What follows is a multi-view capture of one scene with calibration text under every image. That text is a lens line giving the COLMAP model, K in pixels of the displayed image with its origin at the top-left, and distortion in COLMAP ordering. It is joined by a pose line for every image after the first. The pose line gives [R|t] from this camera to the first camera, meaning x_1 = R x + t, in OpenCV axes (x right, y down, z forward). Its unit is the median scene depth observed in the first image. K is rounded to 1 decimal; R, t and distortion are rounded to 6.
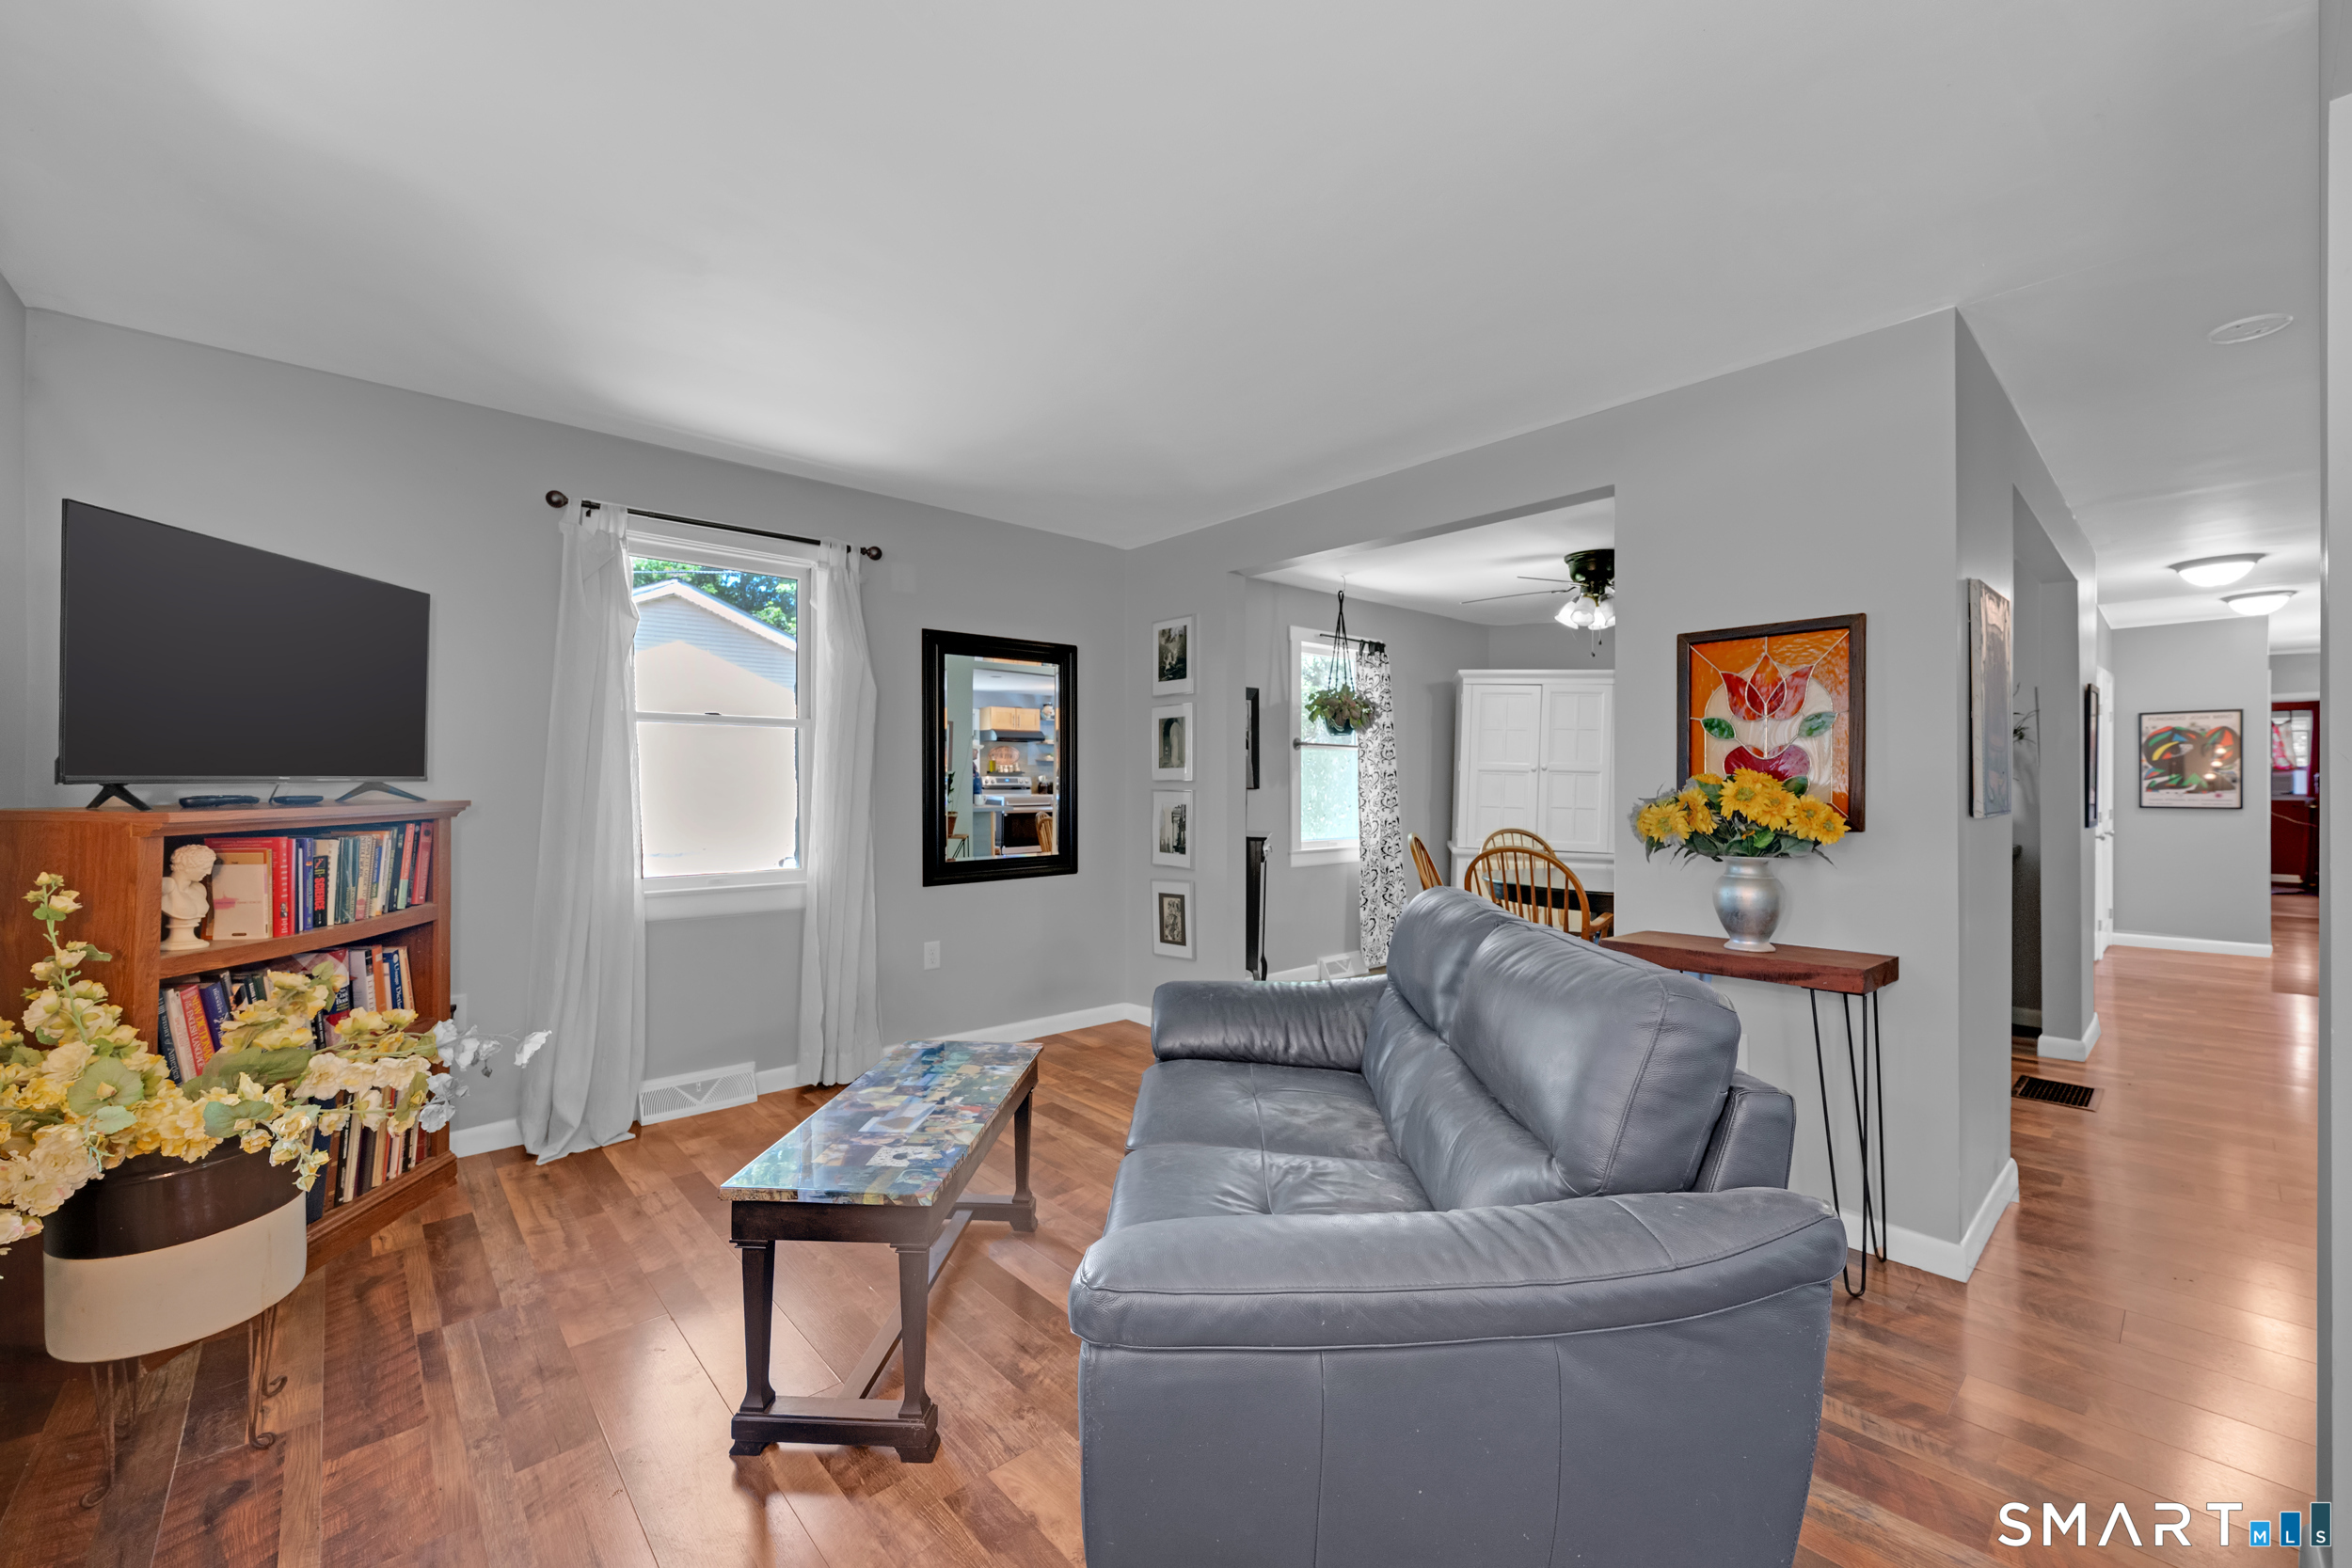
lens RADIAL K [[941.5, 0, 1178.4], [0, 941.5, 782.6], [0, 0, 1]] dist [0.001809, -0.000226]
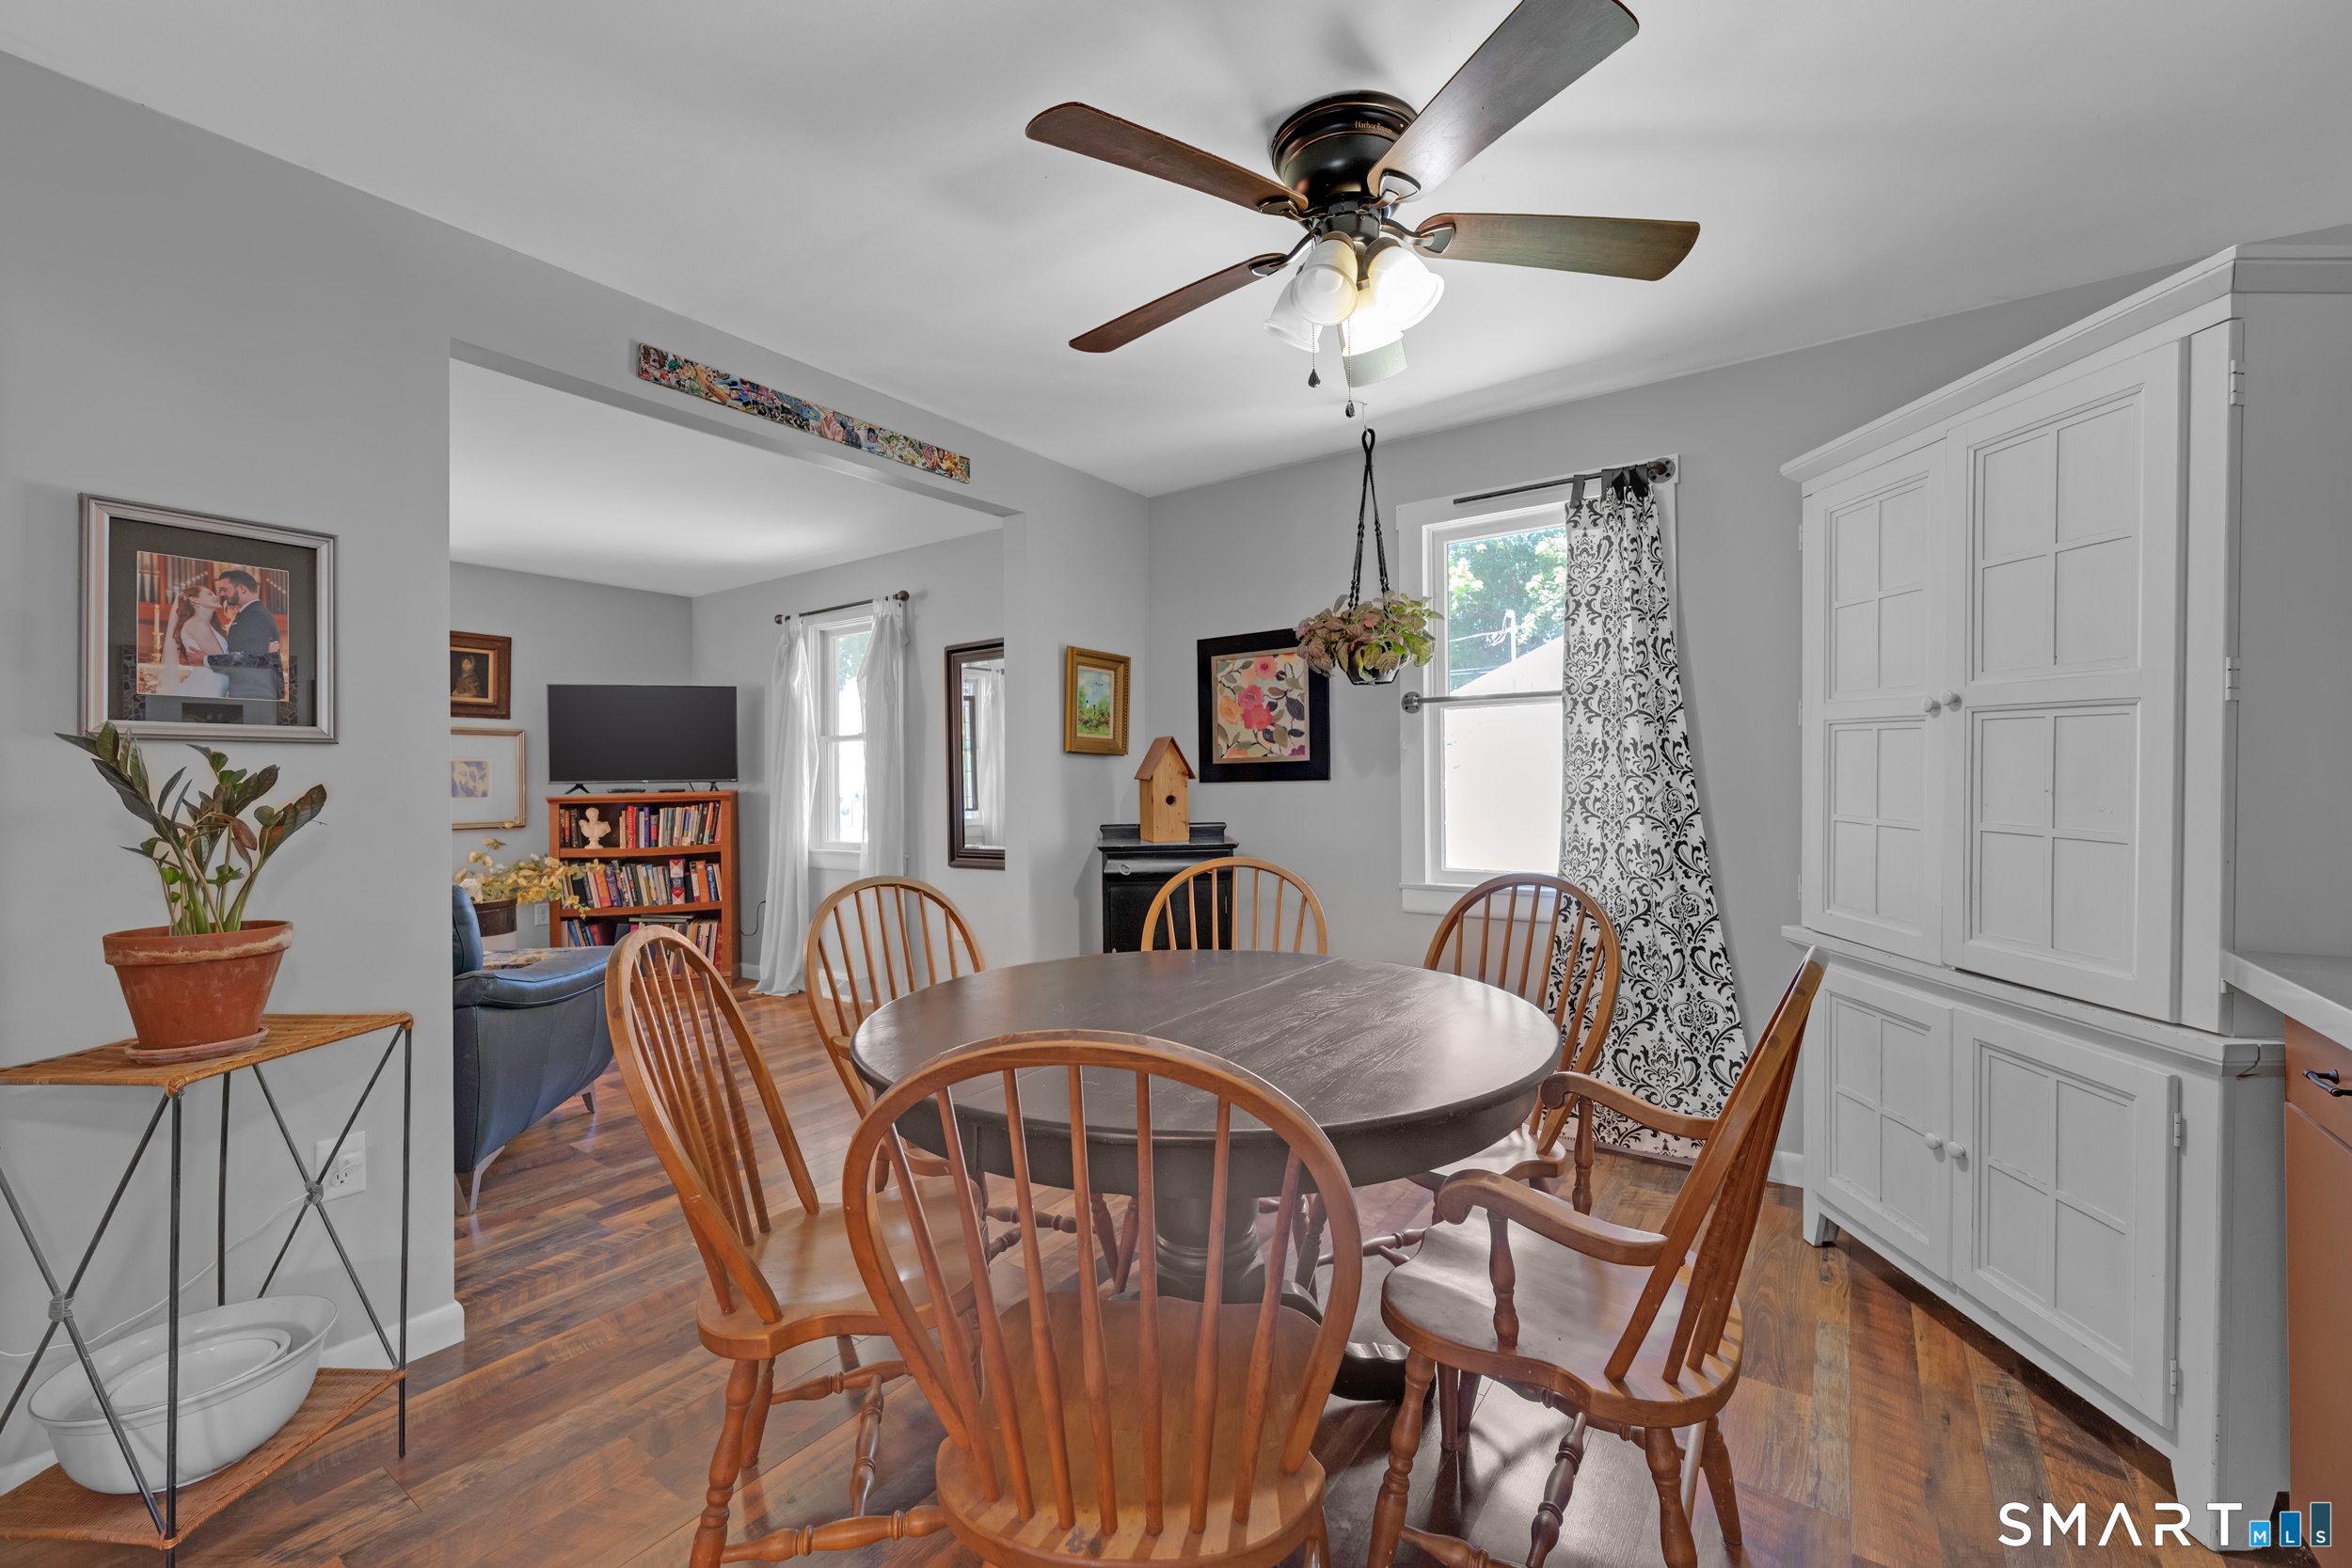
lens RADIAL K [[941.5, 0, 1198.3], [0, 941.5, 779.2], [0, 0, 1]] dist [0.001809, -0.000226]
pose [[0.241471, -0.013413, -0.970315, 1.373433], [0.009999, 0.999886, -0.011334, 0.025598], [0.970357, -0.006965, 0.241578, 1.500973]]
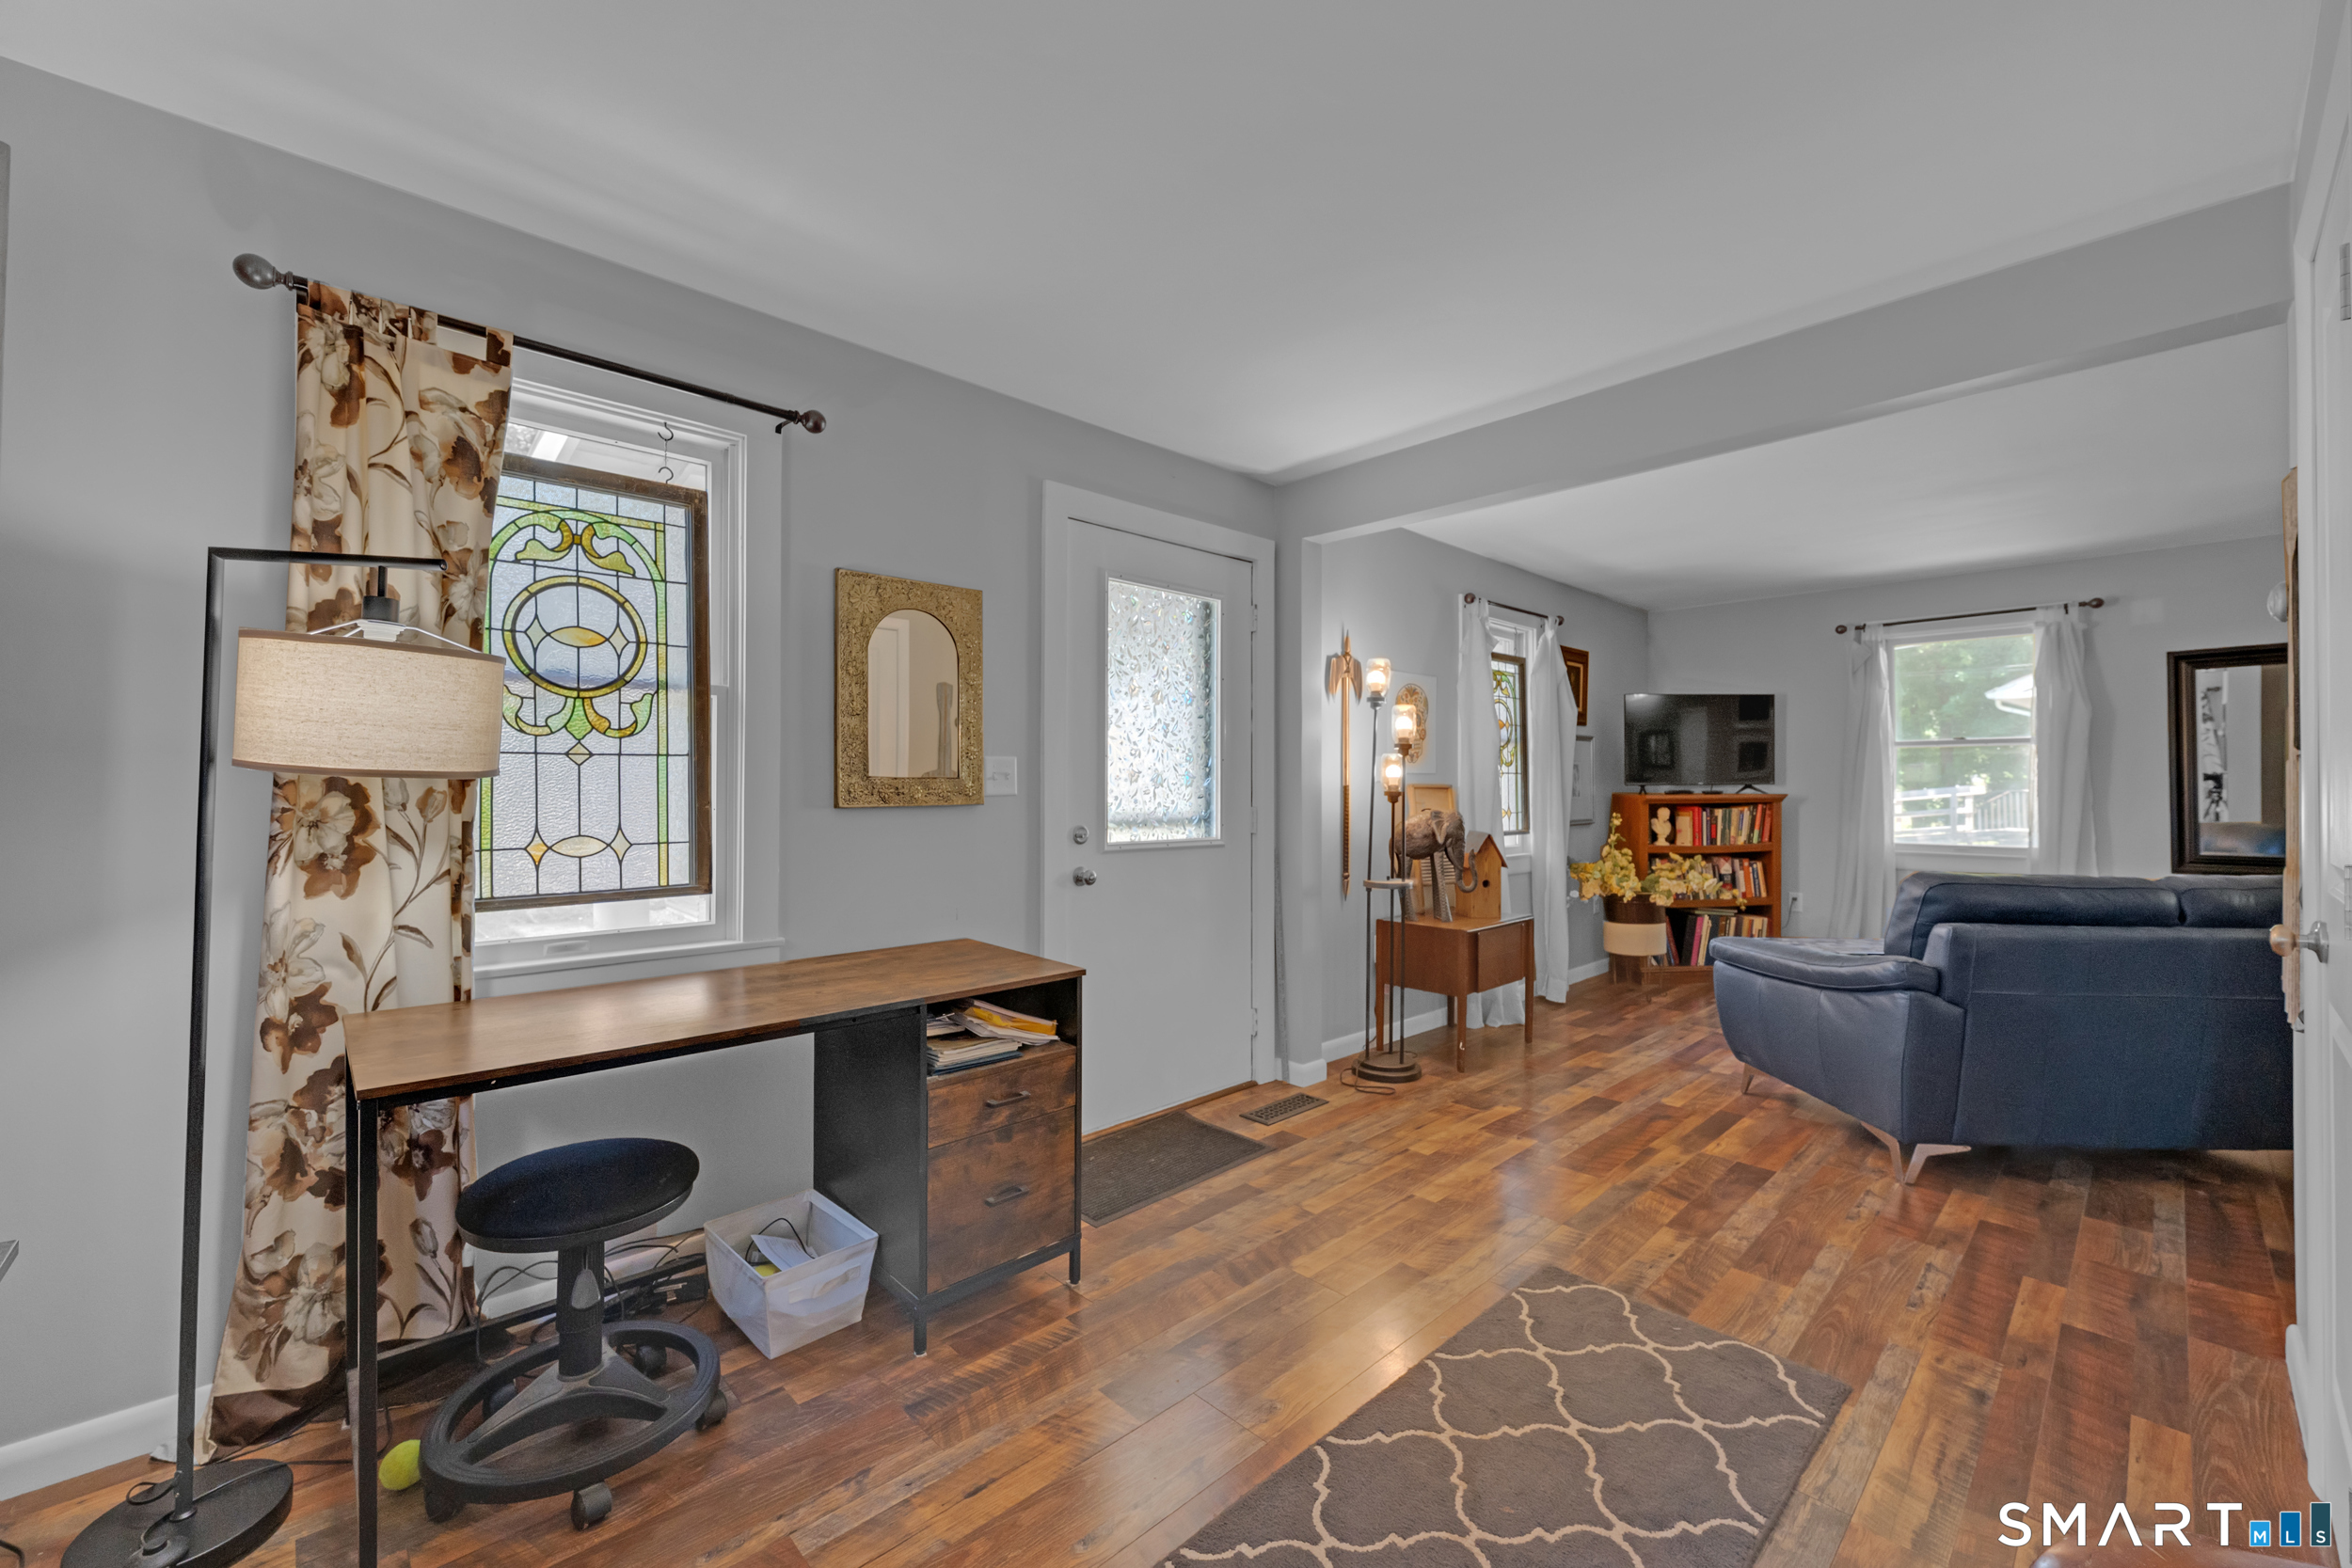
lens RADIAL K [[941.5, 0, 1181.6], [0, 941.5, 780.0], [0, 0, 1]] dist [0.001809, -0.000226]
pose [[0.026276, -0.006850, -0.999631, 1.266053], [-0.001403, 0.999975, -0.006889, 0.005981], [0.999654, 0.001583, 0.026266, -0.361501]]
